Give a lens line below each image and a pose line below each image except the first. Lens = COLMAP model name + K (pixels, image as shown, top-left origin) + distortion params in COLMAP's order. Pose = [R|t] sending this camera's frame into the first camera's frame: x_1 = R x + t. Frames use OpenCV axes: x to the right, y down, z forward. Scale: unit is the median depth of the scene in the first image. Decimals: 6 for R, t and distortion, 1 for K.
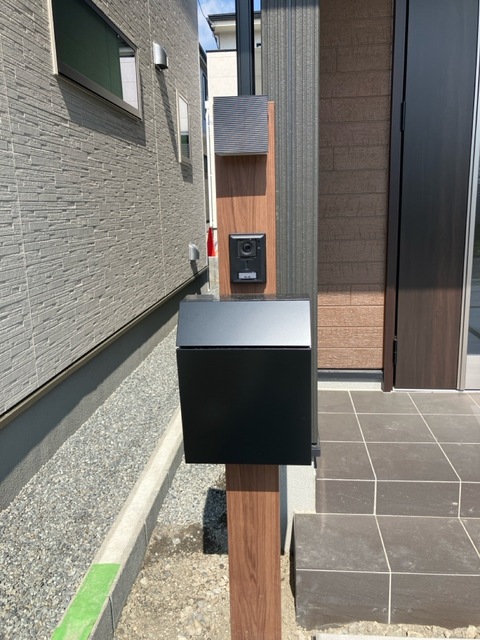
lens RADIAL K [[506.9, 0, 240.0], [0, 506.9, 320.0], [0, 0, 1]] dist [0.011524, -0.004460]
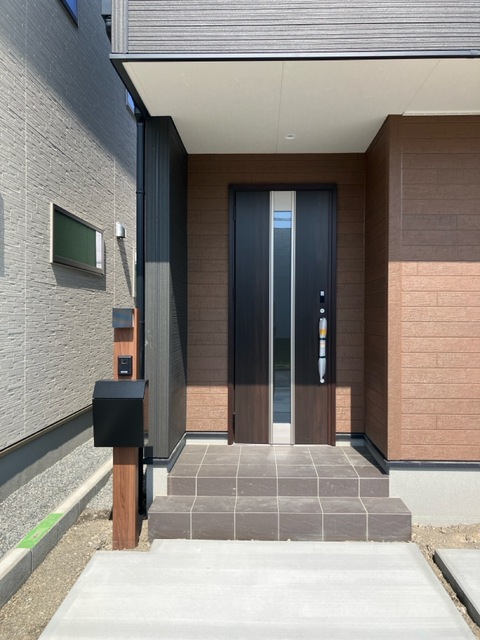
lens RADIAL K [[506.9, 0, 240.0], [0, 506.9, 320.0], [0, 0, 1]] dist [0.011524, -0.004460]
pose [[0.998228, 0.026044, 0.053501, 0.227242], [-0.013987, 0.976633, -0.214457, 0.098803], [-0.057837, 0.213329, 0.975267, -0.796821]]
